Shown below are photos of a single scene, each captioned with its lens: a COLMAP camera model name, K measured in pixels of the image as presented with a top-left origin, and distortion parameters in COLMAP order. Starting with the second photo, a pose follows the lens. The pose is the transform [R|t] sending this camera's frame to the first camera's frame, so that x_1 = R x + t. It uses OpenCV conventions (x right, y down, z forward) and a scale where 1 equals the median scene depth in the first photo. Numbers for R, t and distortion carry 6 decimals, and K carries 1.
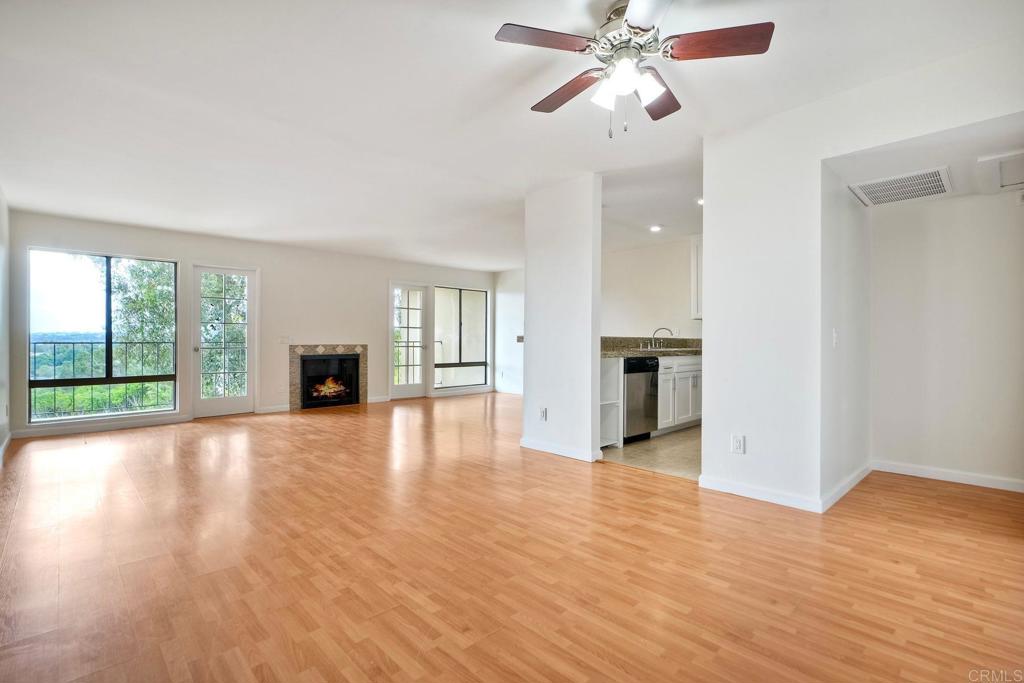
lens RADIAL K [[460.0, 0, 512.0], [0, 460.0, 341.5], [0, 0, 1]] dist [0.000066, 0.001005]
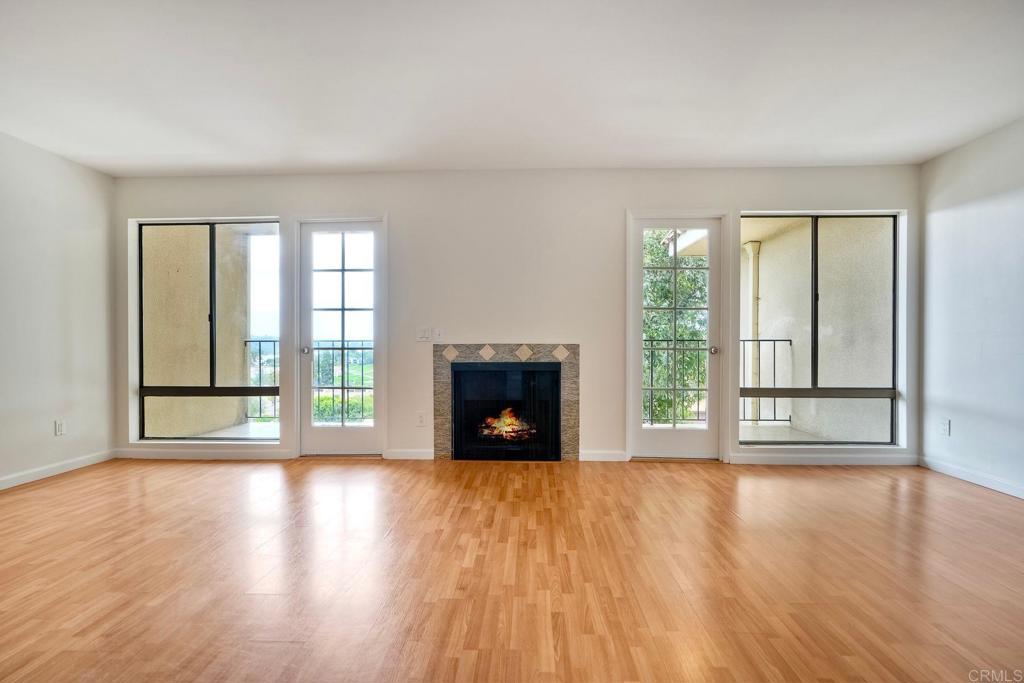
lens RADIAL K [[477.0, 0, 512.0], [0, 477.0, 341.5], [0, 0, 1]] dist [-0.002076, 0.000401]
pose [[0.708930, -0.000502, -0.705279, 0.000635], [-0.000880, 0.999998, -0.001597, 0.004747], [0.705279, 0.001752, 0.708928, 0.592150]]
